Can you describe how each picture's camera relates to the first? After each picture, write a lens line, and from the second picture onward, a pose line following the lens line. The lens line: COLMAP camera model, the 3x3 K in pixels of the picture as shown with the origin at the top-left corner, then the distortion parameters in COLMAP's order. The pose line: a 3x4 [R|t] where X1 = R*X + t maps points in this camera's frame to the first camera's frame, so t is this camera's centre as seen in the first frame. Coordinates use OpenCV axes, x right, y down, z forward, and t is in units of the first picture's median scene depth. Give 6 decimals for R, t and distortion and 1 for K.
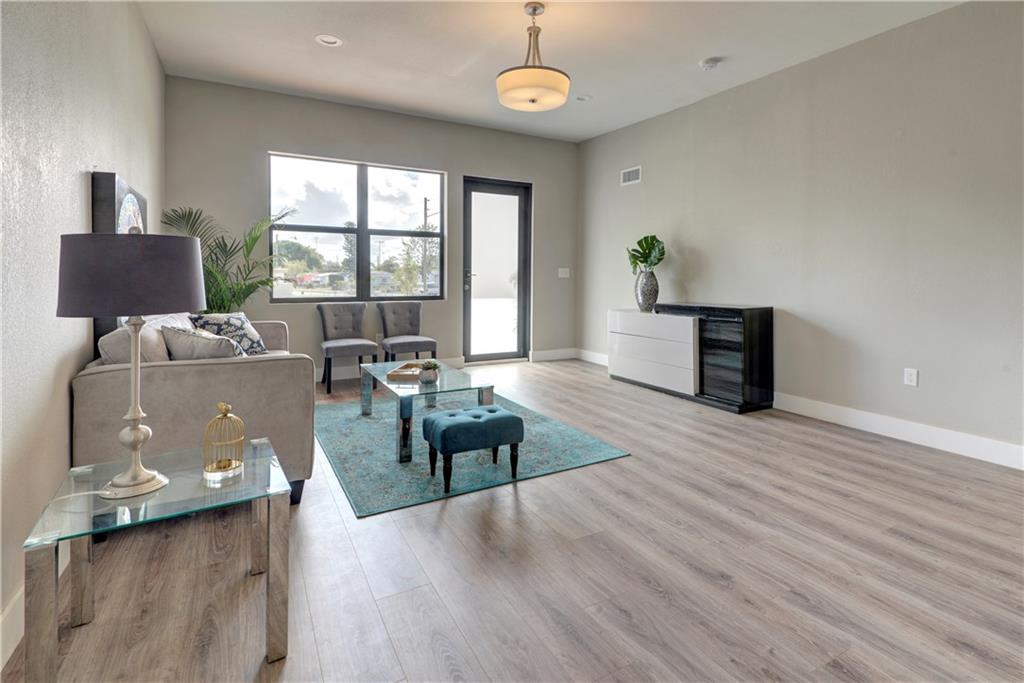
lens RADIAL K [[506.1, 0, 532.4], [0, 506.1, 276.6], [0, 0, 1]] dist [0.021620, 0.000200]
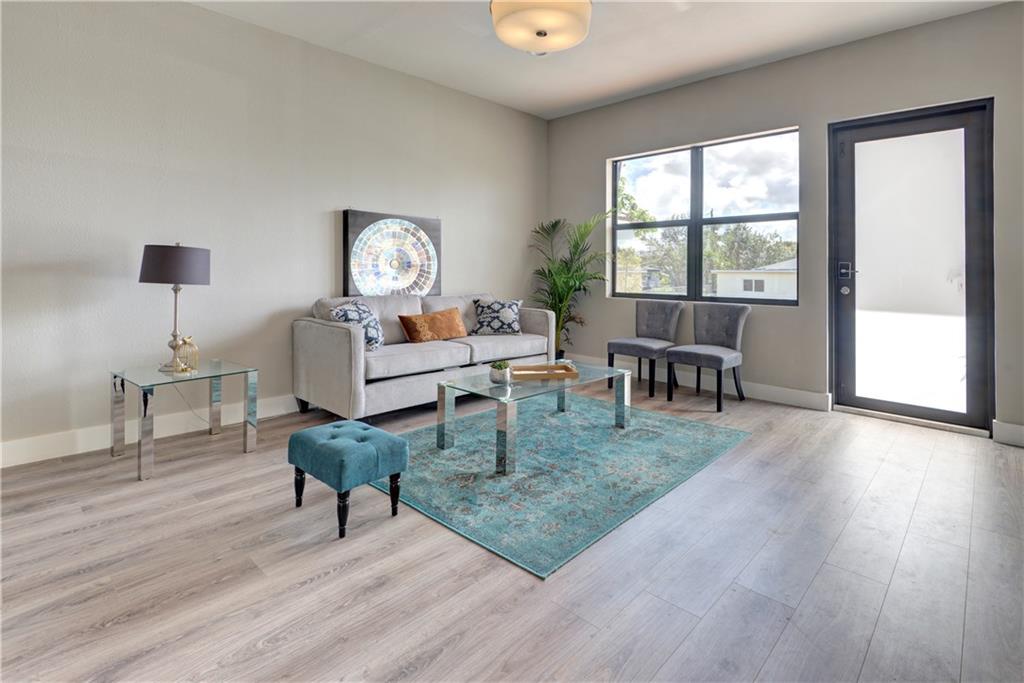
lens RADIAL K [[496.6, 0, 517.4], [0, 496.6, 263.2], [0, 0, 1]] dist [0.012572, -0.000556]
pose [[0.287809, -0.016661, -0.957543, 0.425837], [-0.009492, 0.999750, -0.020249, 0.003661], [0.957641, 0.014917, 0.287579, 0.470388]]
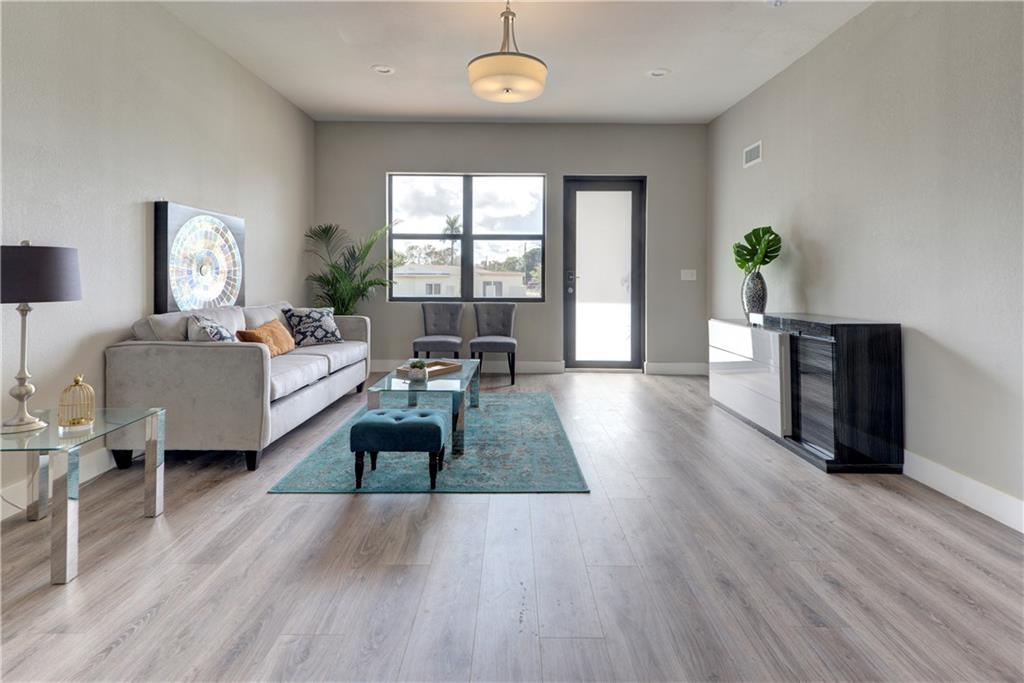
lens RADIAL K [[503.3, 0, 511.2], [0, 503.3, 272.7], [0, 0, 1]] dist [0.012263, -0.001271]
pose [[0.867391, -0.004330, -0.497609, 0.289048], [-0.003028, 0.999898, -0.013978, 0.001824], [0.497619, 0.013631, 0.867289, 0.125569]]
